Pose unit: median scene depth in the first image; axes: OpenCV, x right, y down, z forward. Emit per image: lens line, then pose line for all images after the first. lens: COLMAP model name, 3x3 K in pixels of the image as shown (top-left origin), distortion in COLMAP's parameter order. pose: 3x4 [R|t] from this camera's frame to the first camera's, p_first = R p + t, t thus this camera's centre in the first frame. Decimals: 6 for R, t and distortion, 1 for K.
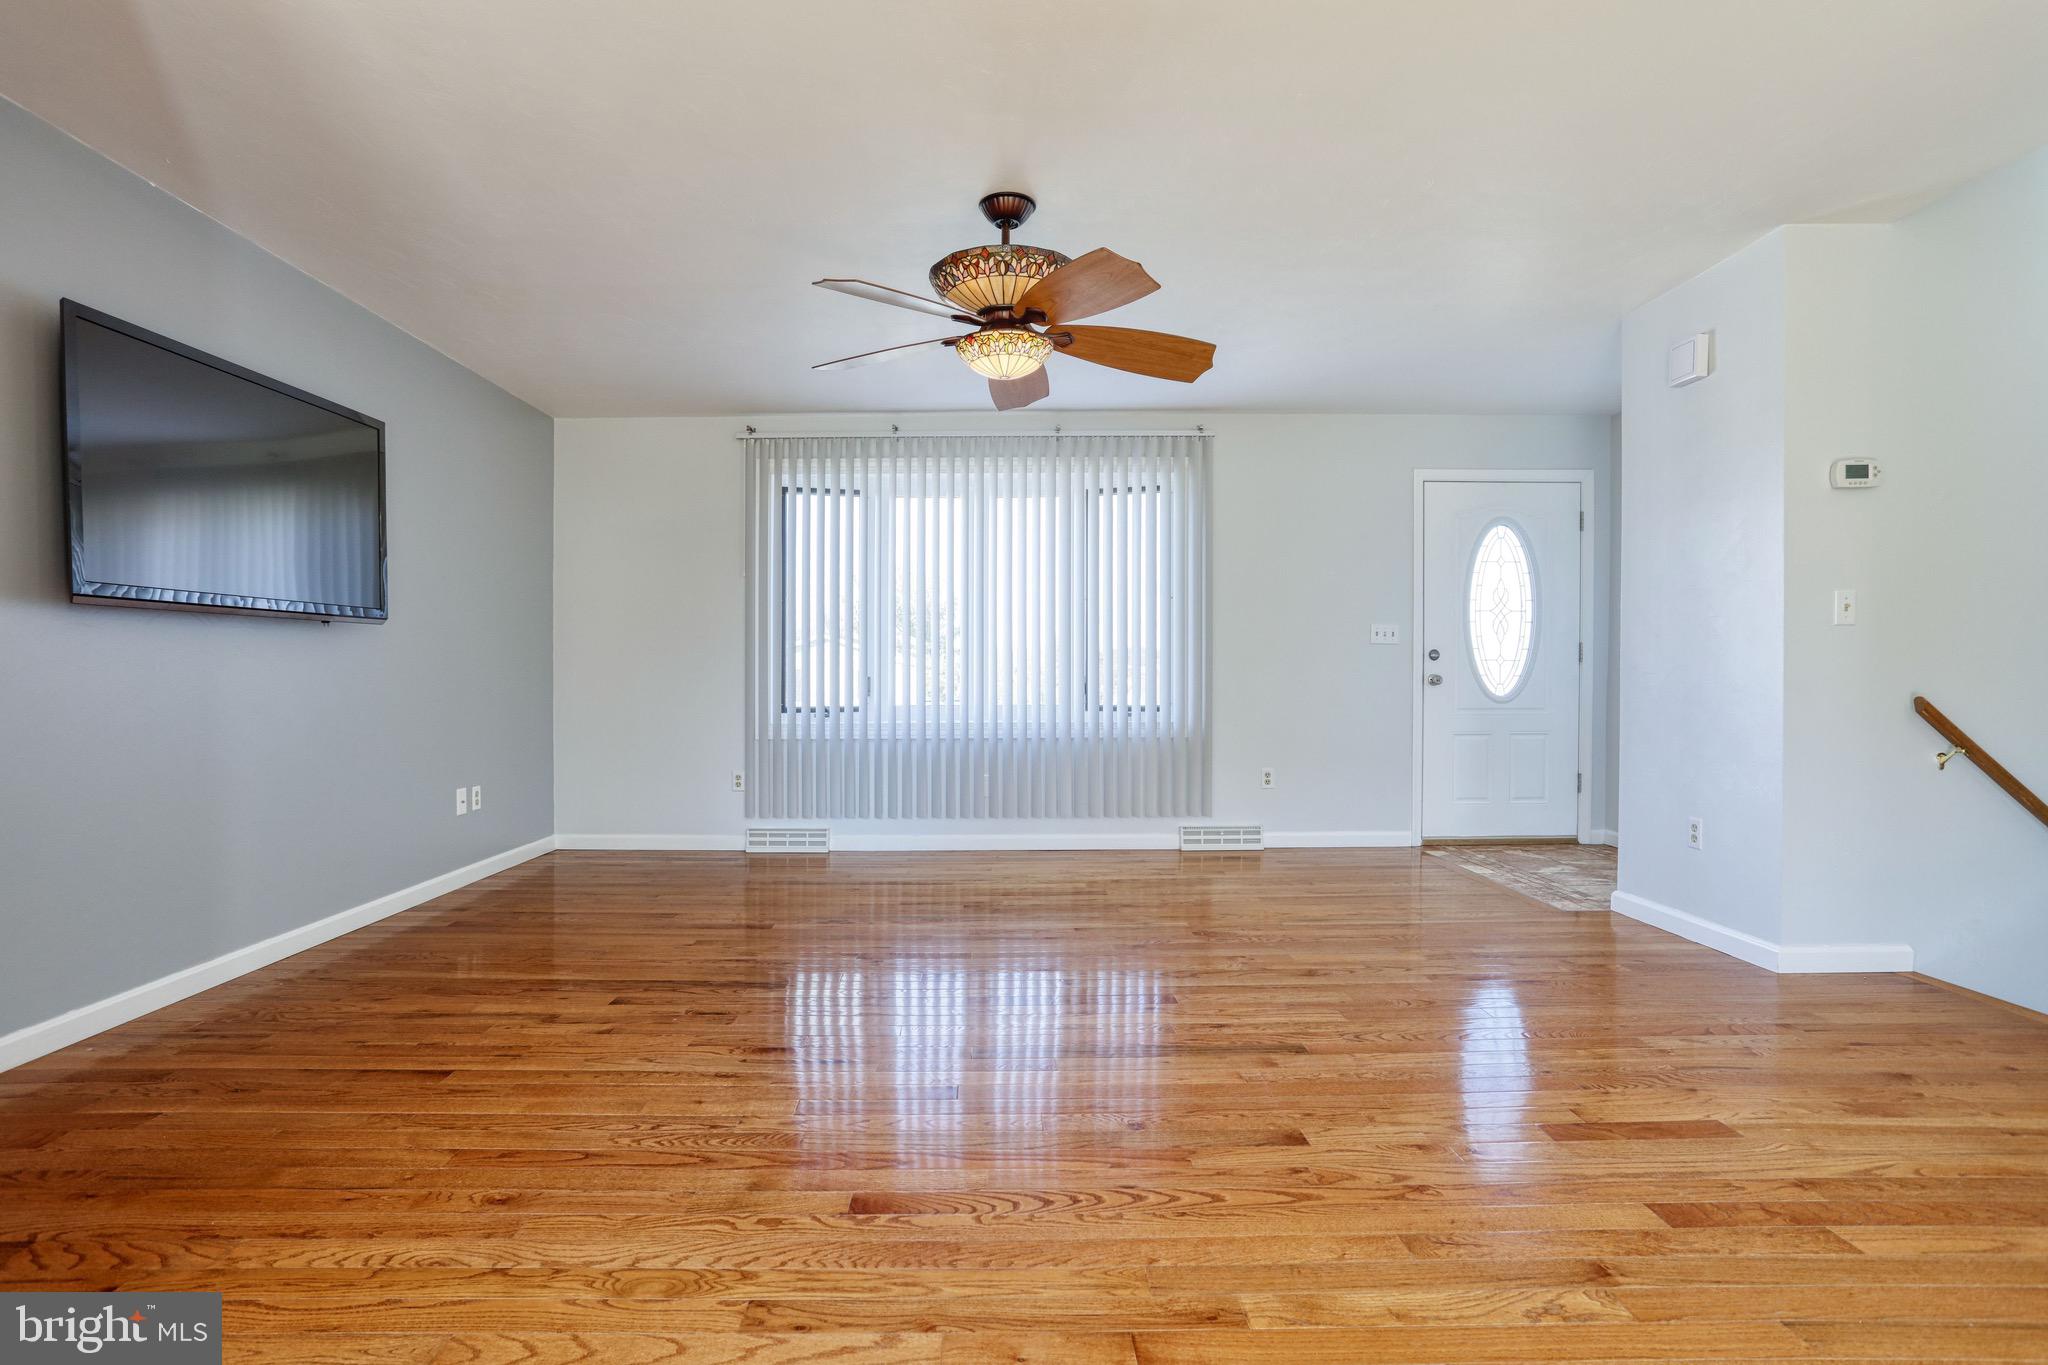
lens RADIAL K [[1003.6, 0, 988.7], [0, 1003.6, 680.1], [0, 0, 1]] dist [-0.058506, 0.028121]
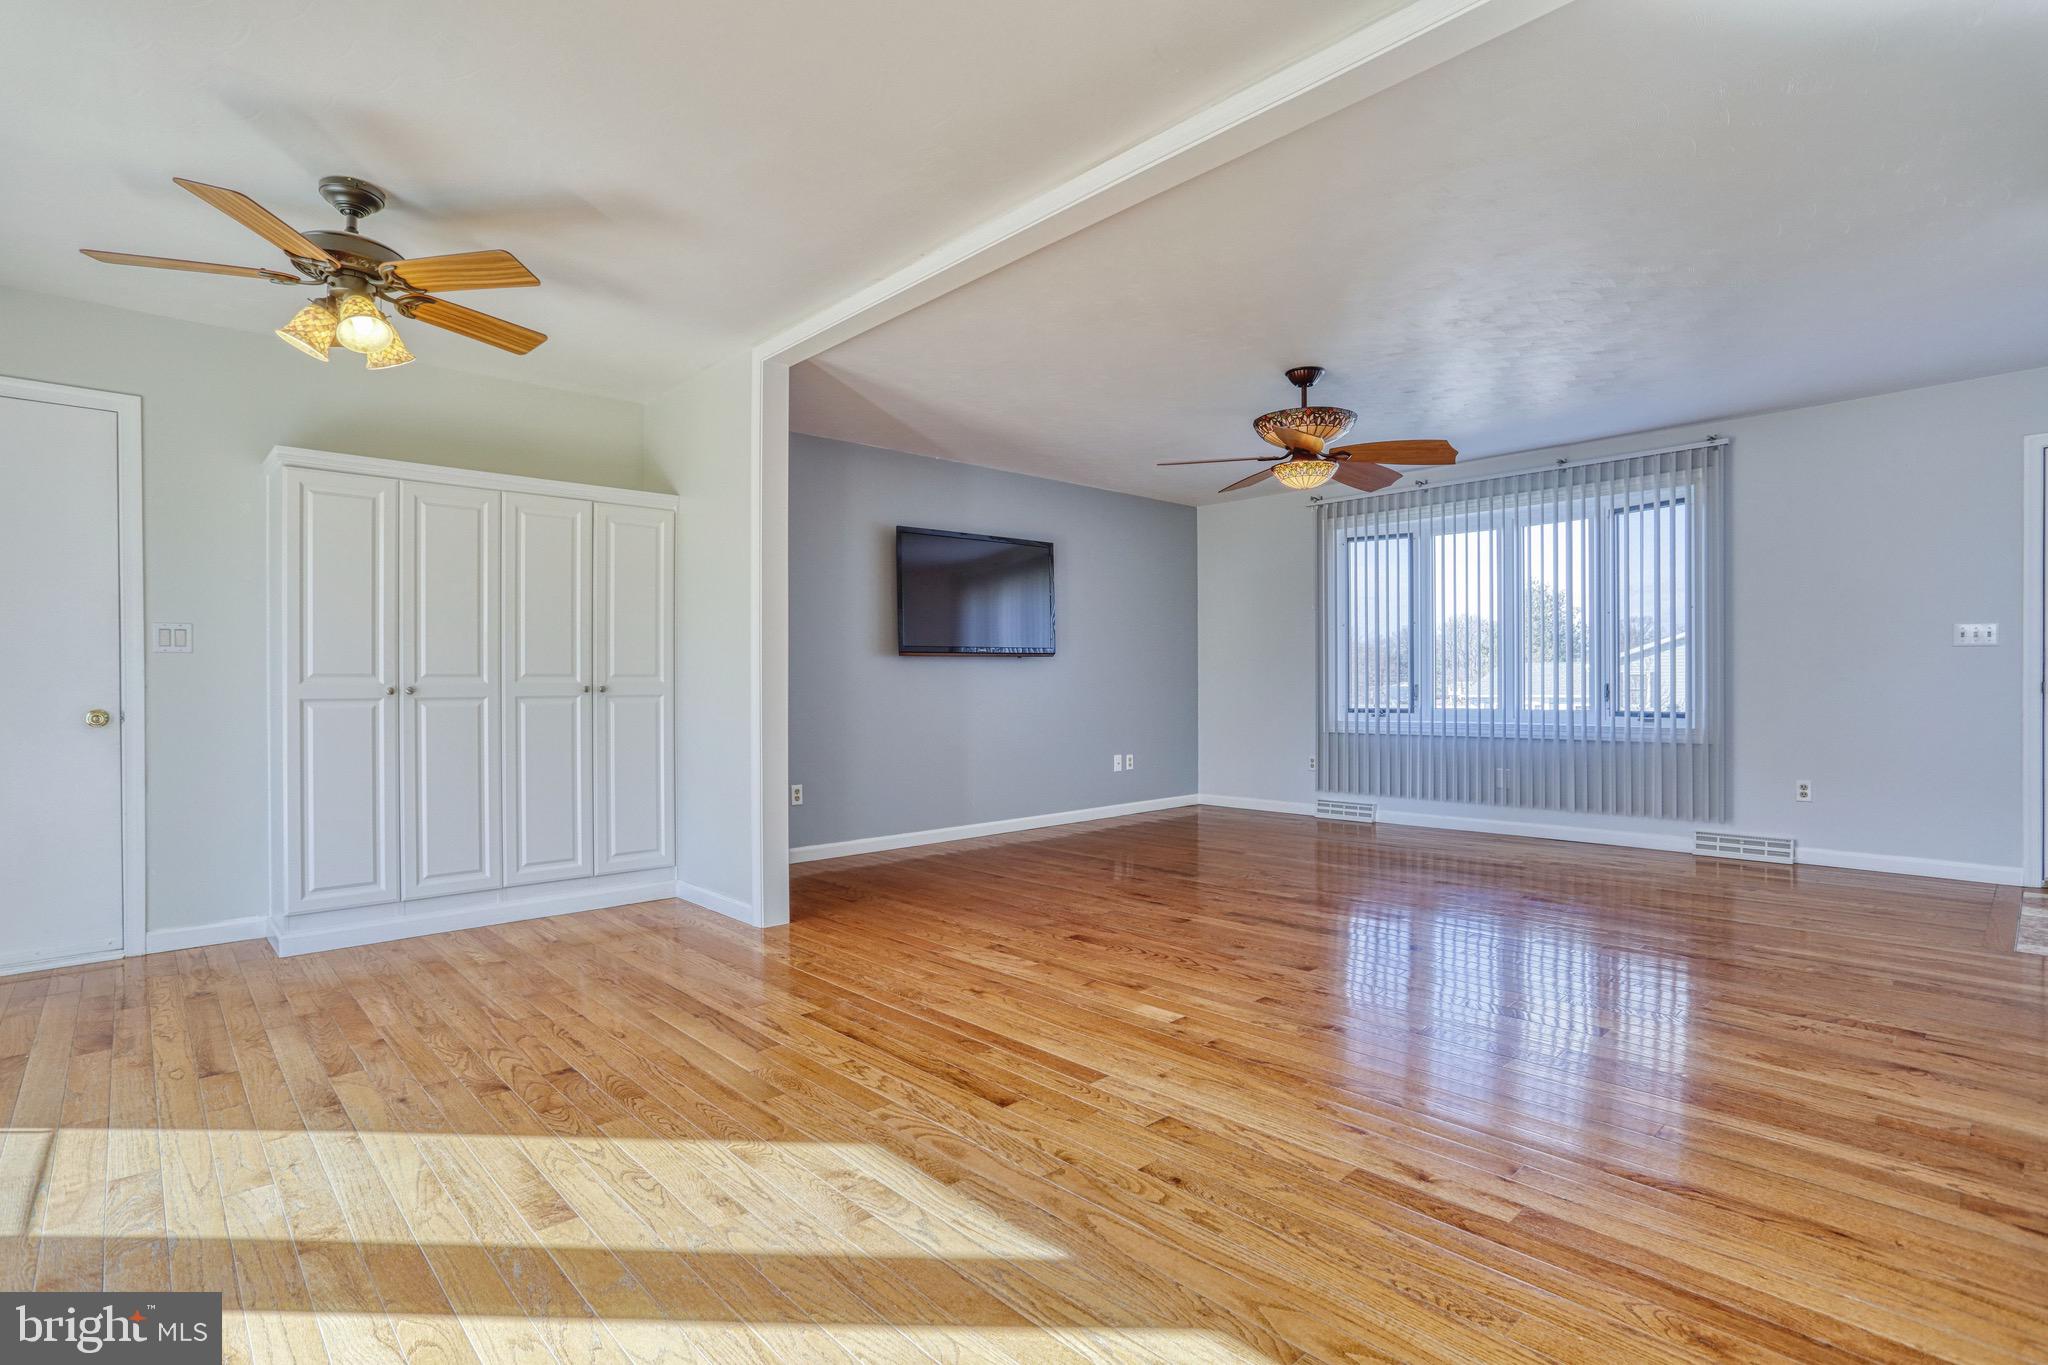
lens RADIAL K [[985.5, 0, 1024.9], [0, 985.5, 688.0], [0, 0, 1]] dist [-0.064473, 0.038209]
pose [[0.684704, 0.001396, -0.728820, 0.462216], [0.002545, 0.999987, 0.004306, -0.006535], [0.728817, -0.004803, 0.684691, -0.184727]]
